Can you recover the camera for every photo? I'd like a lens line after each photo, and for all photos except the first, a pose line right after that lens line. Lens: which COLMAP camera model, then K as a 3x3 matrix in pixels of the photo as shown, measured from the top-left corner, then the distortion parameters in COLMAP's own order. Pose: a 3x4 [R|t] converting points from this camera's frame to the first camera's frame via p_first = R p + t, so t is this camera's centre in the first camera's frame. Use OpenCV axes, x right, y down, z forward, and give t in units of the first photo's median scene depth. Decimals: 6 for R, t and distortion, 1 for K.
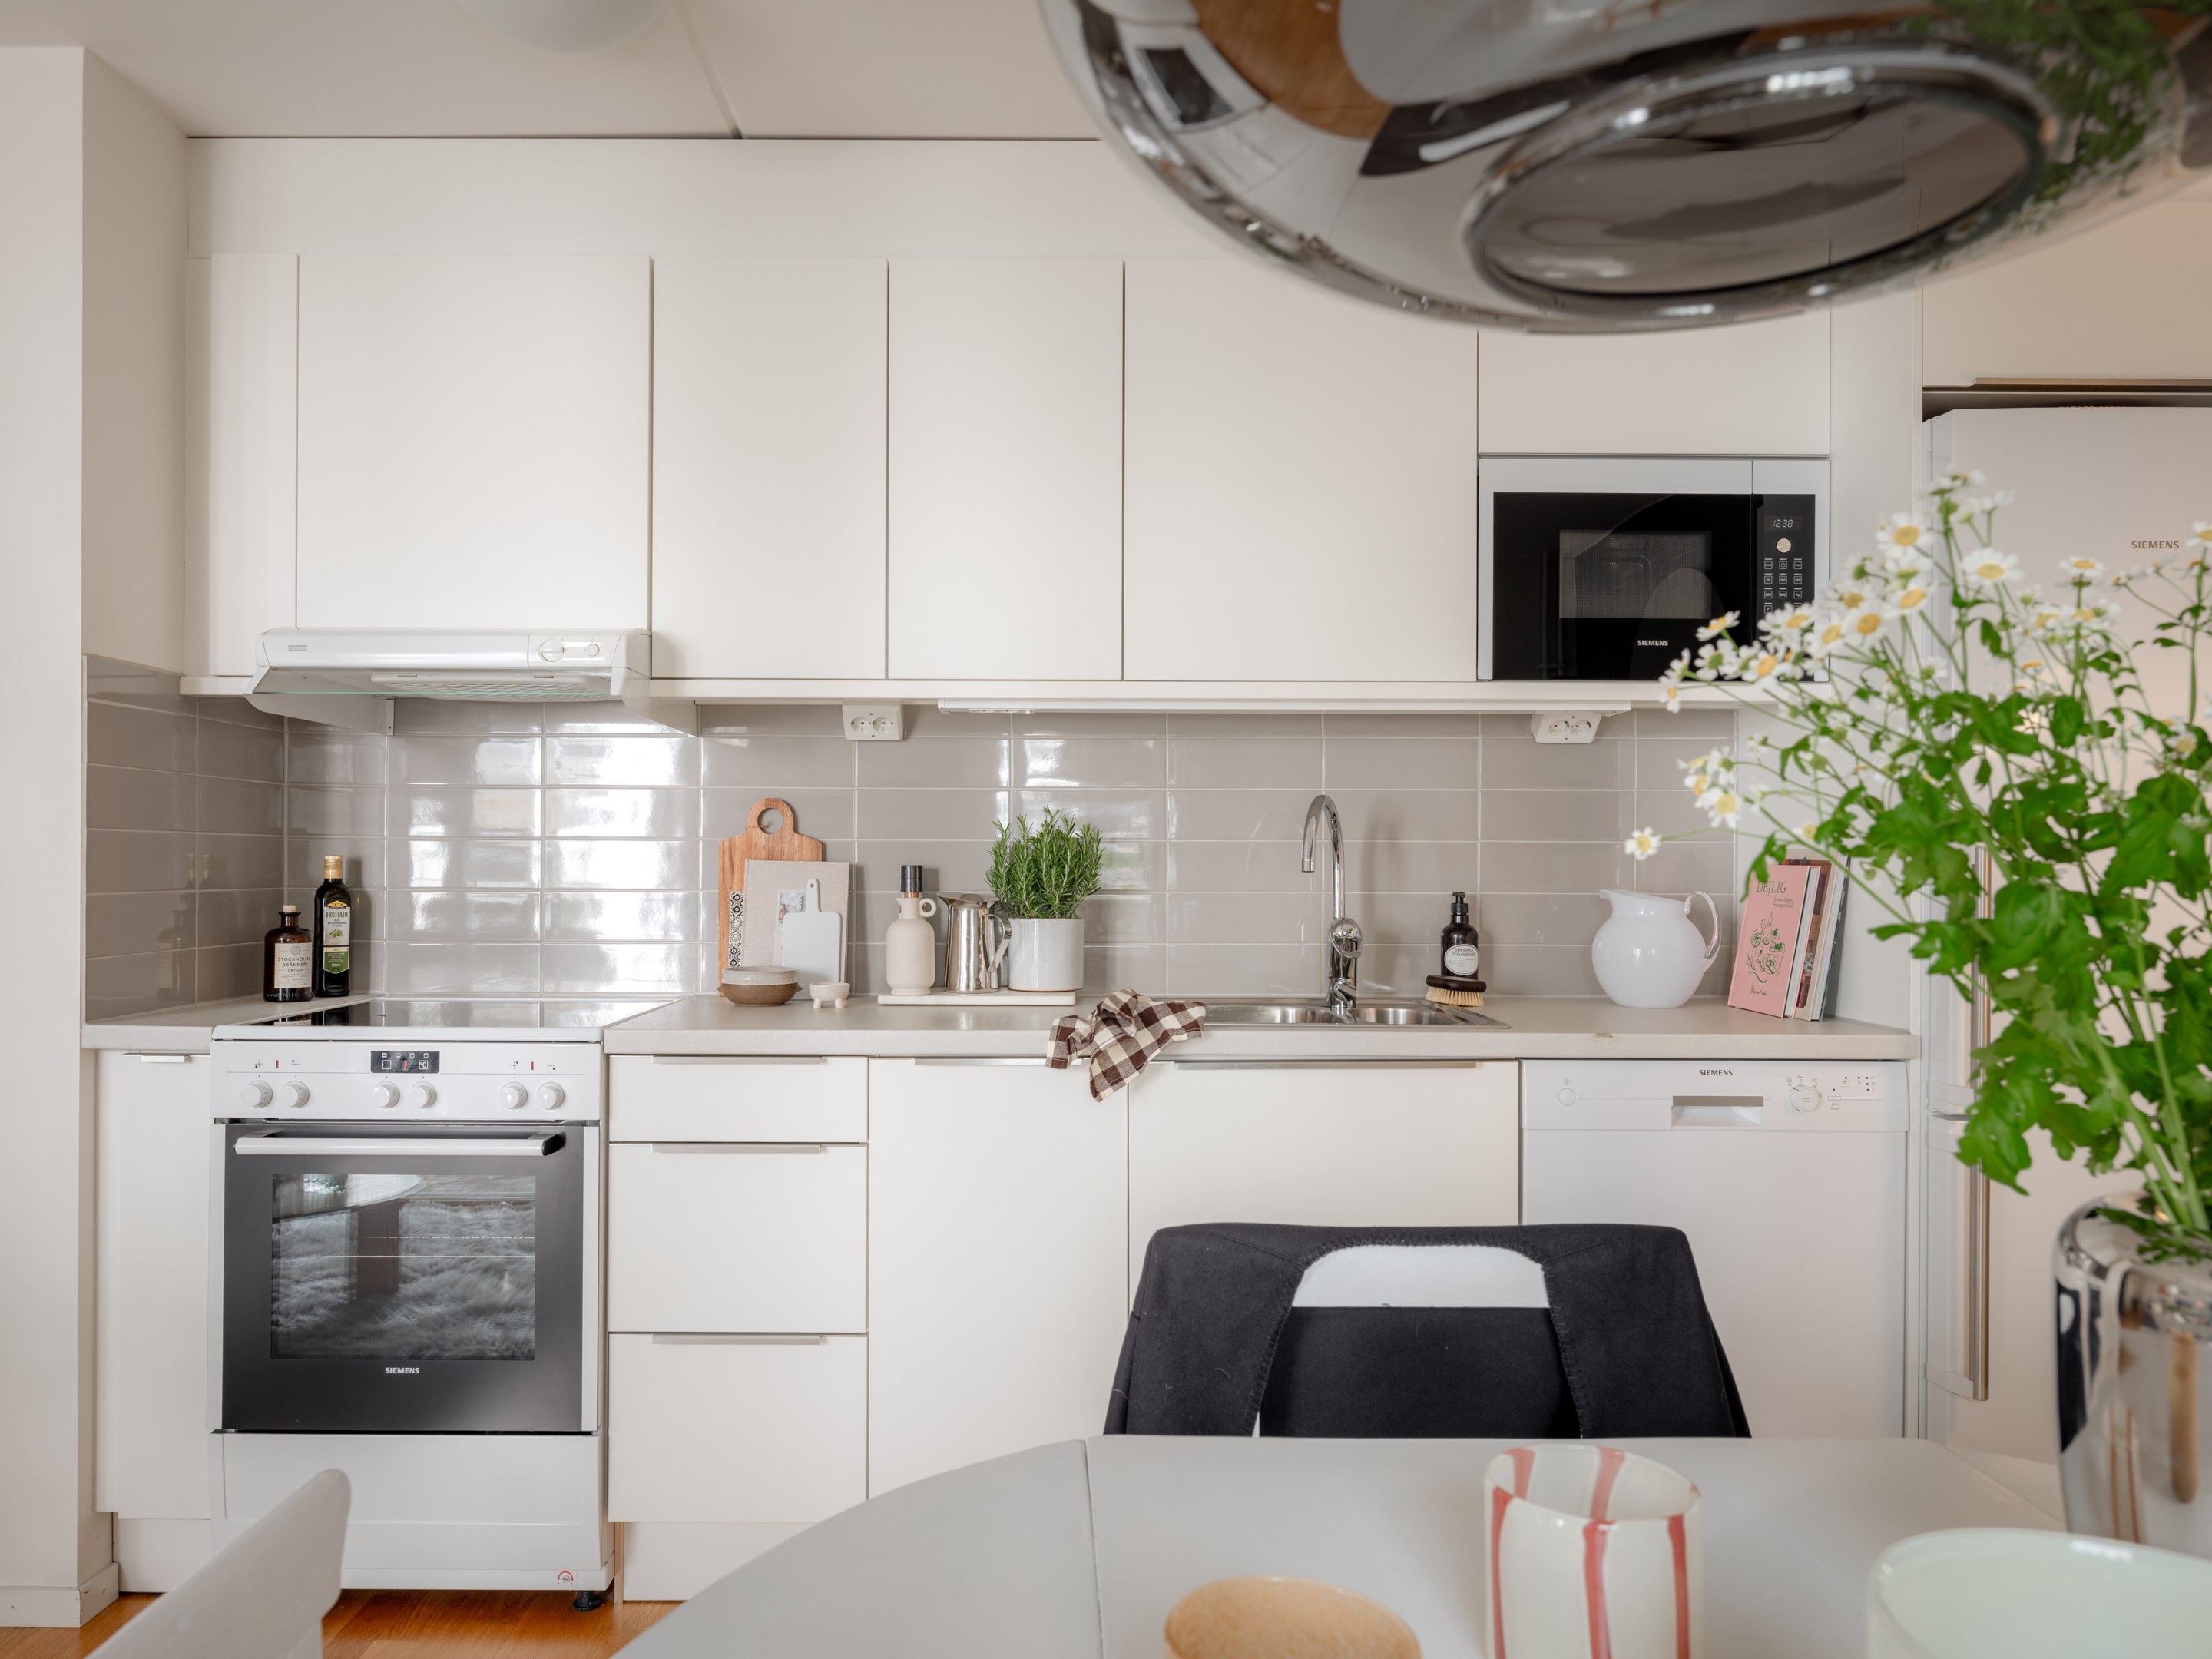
lens RADIAL K [[1611.4, 0, 1106.0], [0, 1611.4, 829.5], [0, 0, 1]] dist [0.002027, 0.001401]
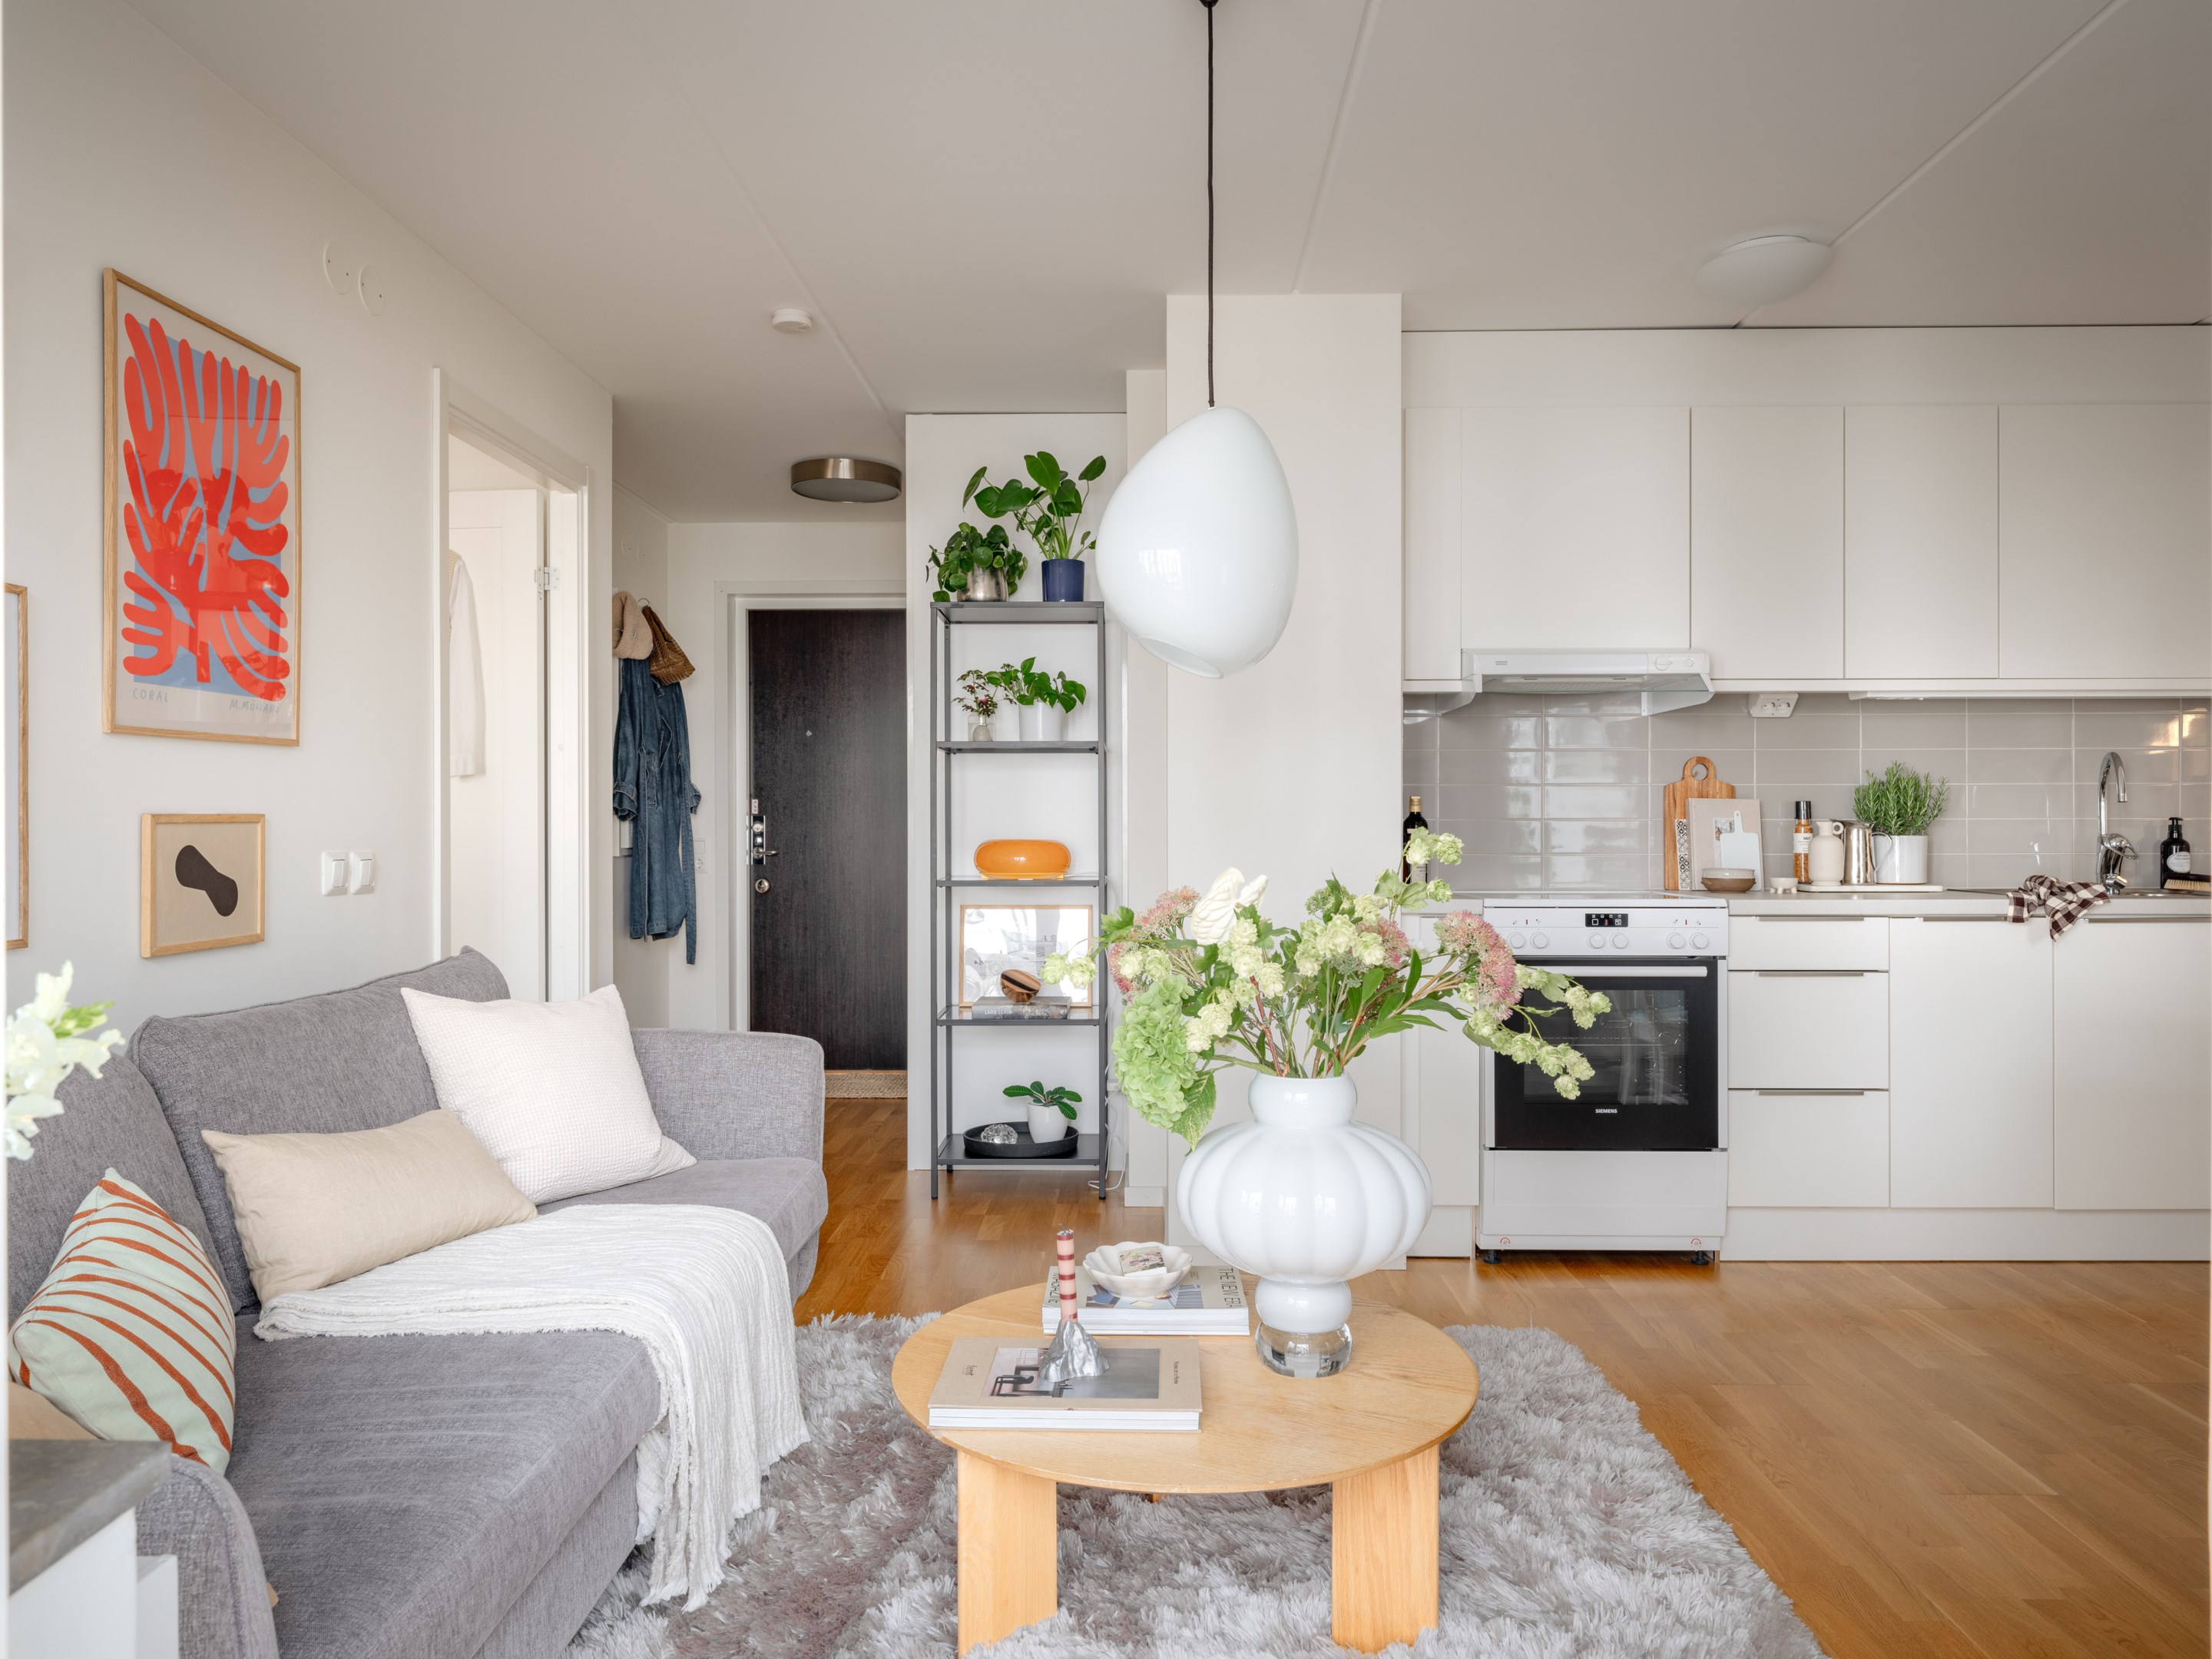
lens RADIAL K [[1512.0, 0, 1103.7], [0, 1512.0, 817.6], [0, 0, 1]] dist [0.000526, 0.000118]
pose [[0.999691, -0.005744, -0.024180, -0.804844], [0.005973, 0.999938, 0.009383, 0.021848], [0.024125, -0.009524, 0.999664, -0.466507]]
